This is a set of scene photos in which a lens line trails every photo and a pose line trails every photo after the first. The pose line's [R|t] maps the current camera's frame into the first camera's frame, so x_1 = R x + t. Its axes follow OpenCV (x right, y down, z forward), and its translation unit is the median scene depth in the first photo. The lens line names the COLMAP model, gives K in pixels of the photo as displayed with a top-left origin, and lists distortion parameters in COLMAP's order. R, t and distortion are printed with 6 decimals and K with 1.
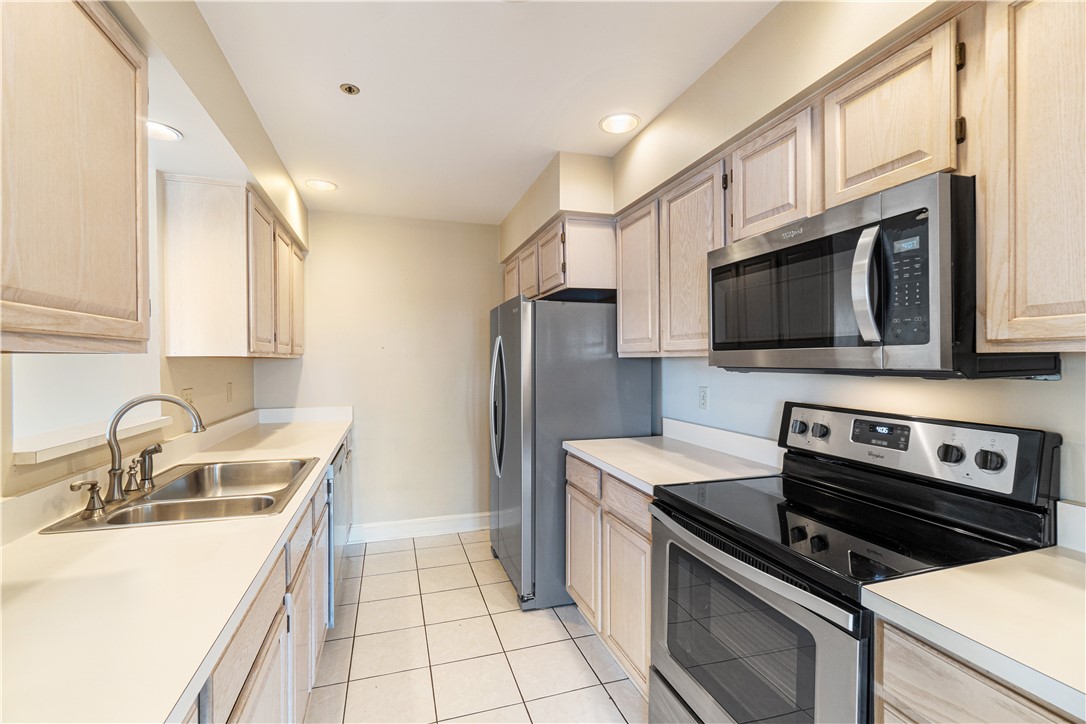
lens RADIAL K [[469.0, 0, 539.2], [0, 469.0, 365.7], [0, 0, 1]] dist [-0.002301, -0.000292]
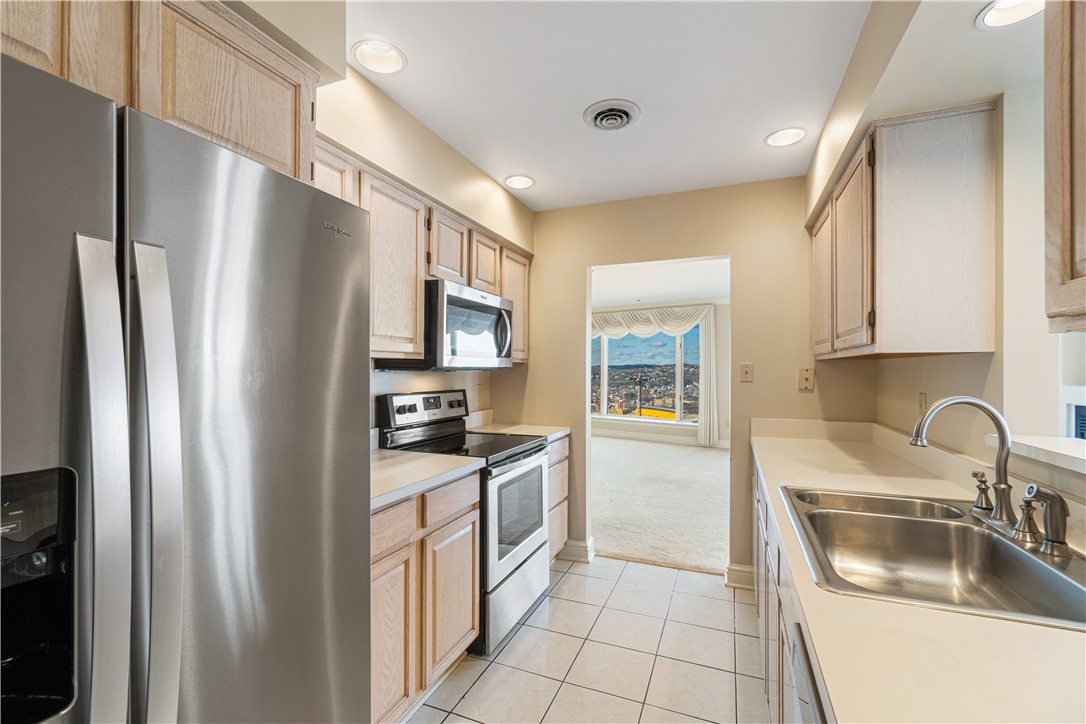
lens RADIAL K [[469.0, 0, 539.2], [0, 469.0, 365.7], [0, 0, 1]] dist [-0.002301, -0.000292]
pose [[-0.771709, 0.005710, 0.635951, -0.666041], [0.007108, 0.999975, -0.000354, 0.000547], [-0.635937, 0.004247, -0.771730, 1.806782]]
